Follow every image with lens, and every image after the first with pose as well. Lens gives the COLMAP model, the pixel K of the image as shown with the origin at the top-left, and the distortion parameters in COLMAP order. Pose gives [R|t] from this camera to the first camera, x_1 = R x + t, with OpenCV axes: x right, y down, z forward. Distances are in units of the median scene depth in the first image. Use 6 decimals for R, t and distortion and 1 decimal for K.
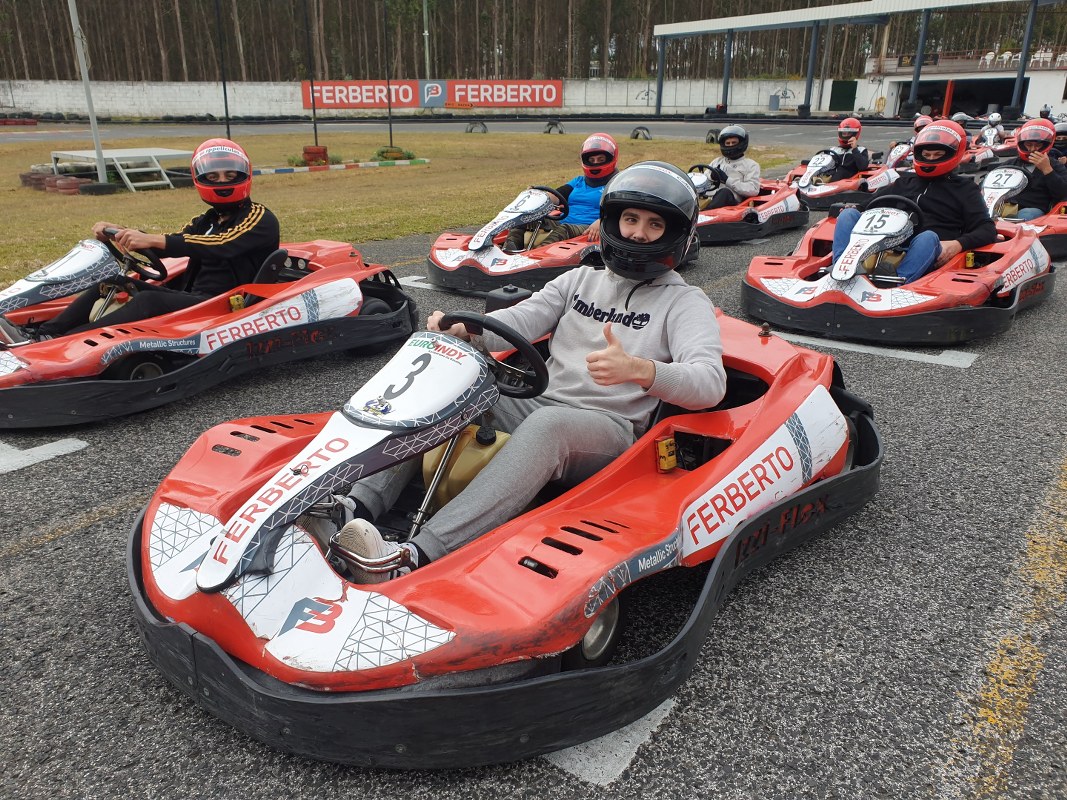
lens RADIAL K [[832.6, 0, 518.7], [0, 832.6, 382.1], [0, 0, 1]] dist [0.019992, 0.001454]
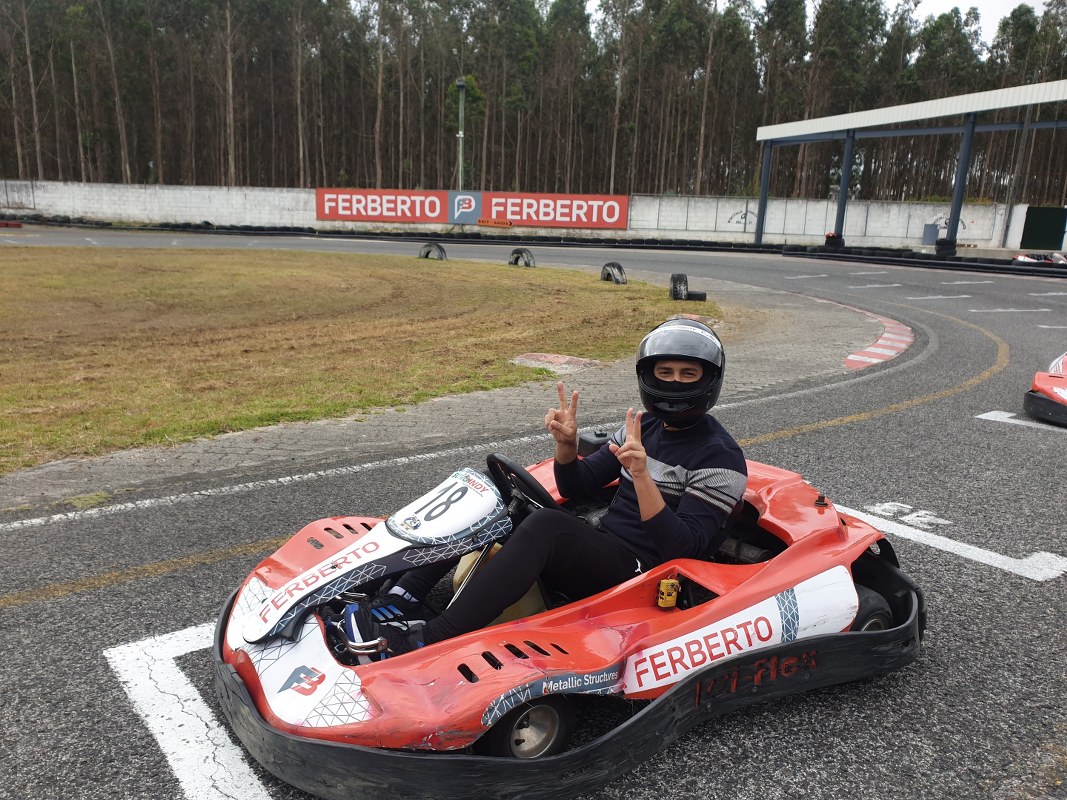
lens RADIAL K [[832.6, 0, 537.8], [0, 832.6, 407.8], [0, 0, 1]] dist [0.019992, 0.001454]
pose [[0.961414, 0.092294, -0.259161, 0.188544], [-0.118886, 0.988924, -0.088853, -0.092656], [0.248090, 0.116235, 0.961738, 0.269954]]
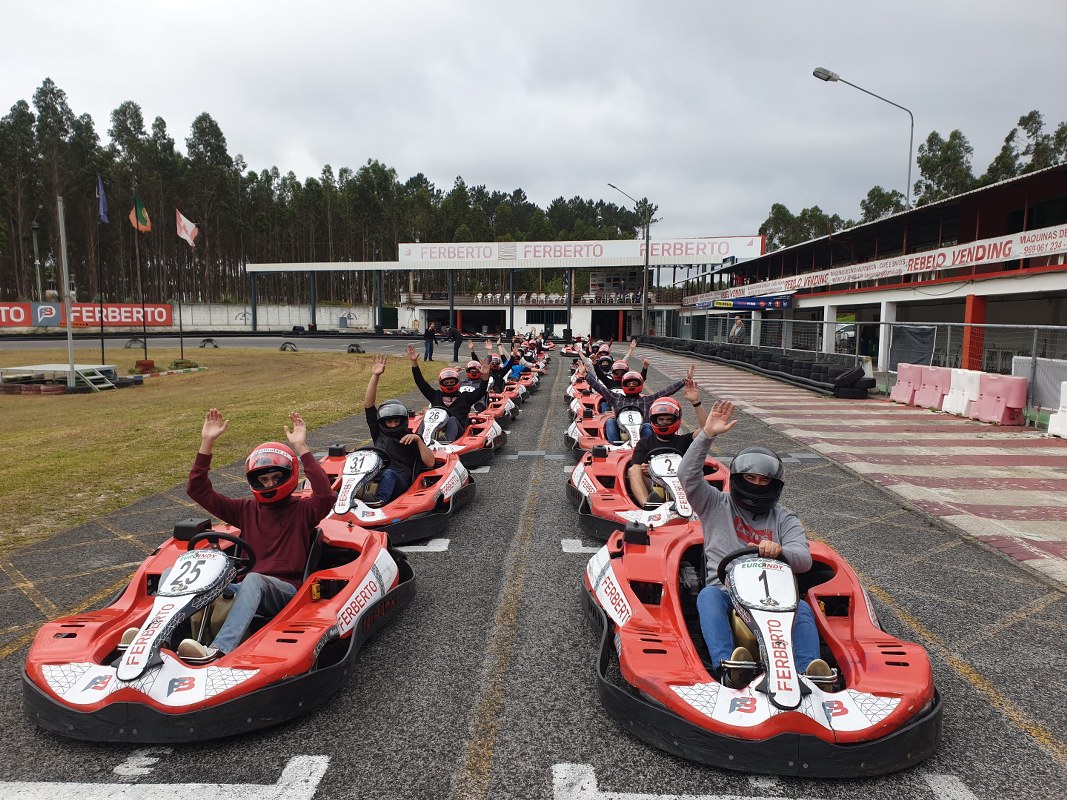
lens RADIAL K [[832.6, 0, 519.5], [0, 832.6, 410.5], [0, 0, 1]] dist [0.019992, 0.001454]
pose [[0.821718, -0.059443, 0.566786, -0.220906], [0.177675, 0.971697, -0.155681, 0.053068], [-0.541490, 0.228629, 0.809022, -0.180452]]
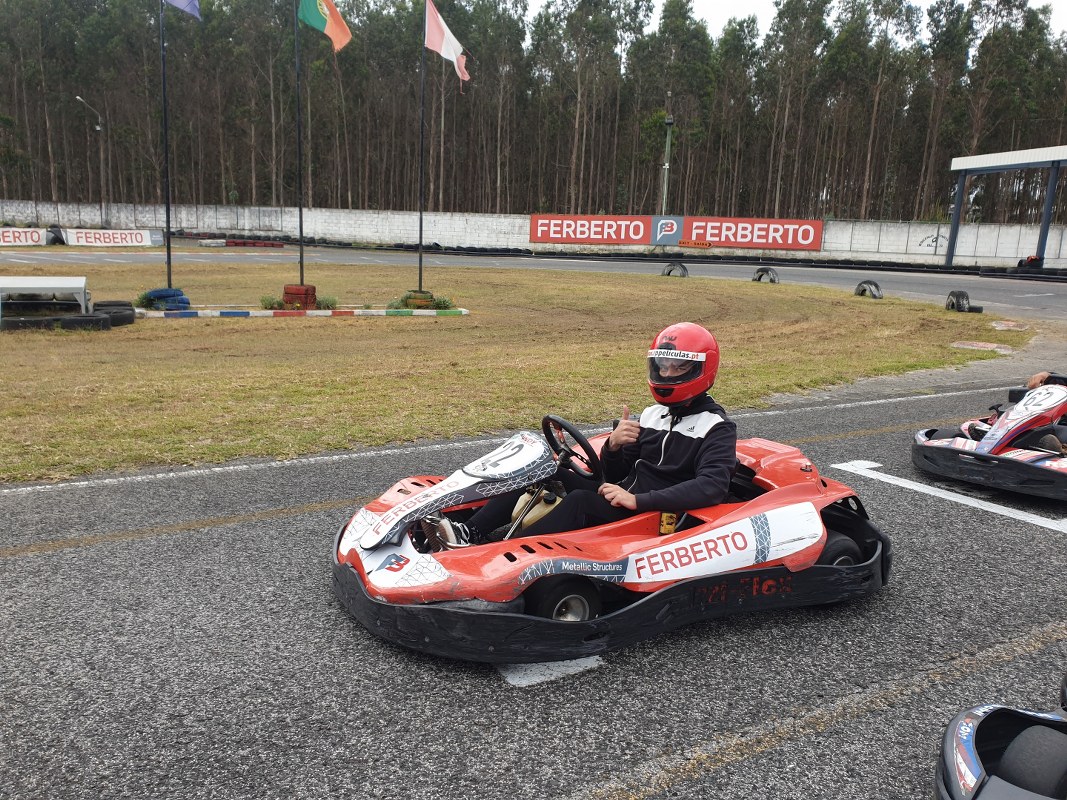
lens RADIAL K [[832.6, 0, 515.7], [0, 832.6, 401.4], [0, 0, 1]] dist [0.019992, 0.001454]
pose [[0.923356, 0.109535, -0.367989, 0.096106], [-0.156444, 0.982605, -0.100068, -0.050720], [0.350627, 0.149968, 0.924430, 0.143195]]
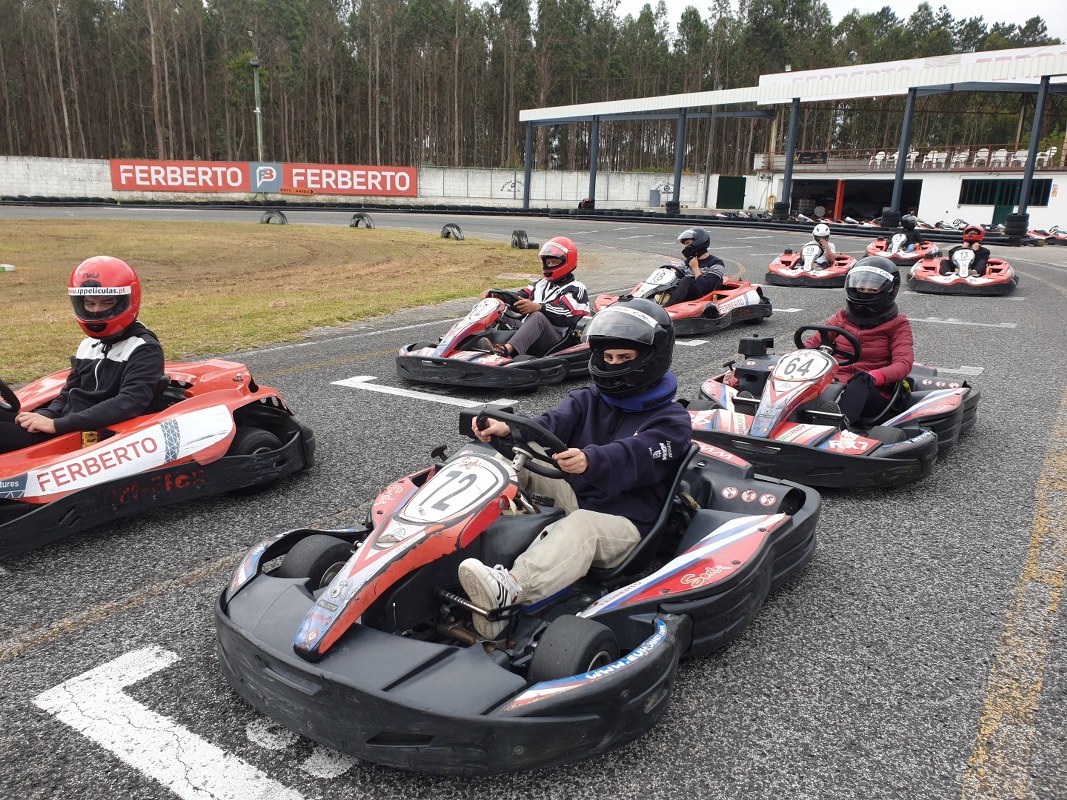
lens RADIAL K [[832.6, 0, 527.3], [0, 832.6, 402.6], [0, 0, 1]] dist [0.019992, 0.001454]
pose [[0.998779, 0.013723, 0.047458, 0.131332], [-0.010063, 0.997018, -0.076514, -0.046143], [-0.048367, 0.075943, 0.995938, 0.132182]]
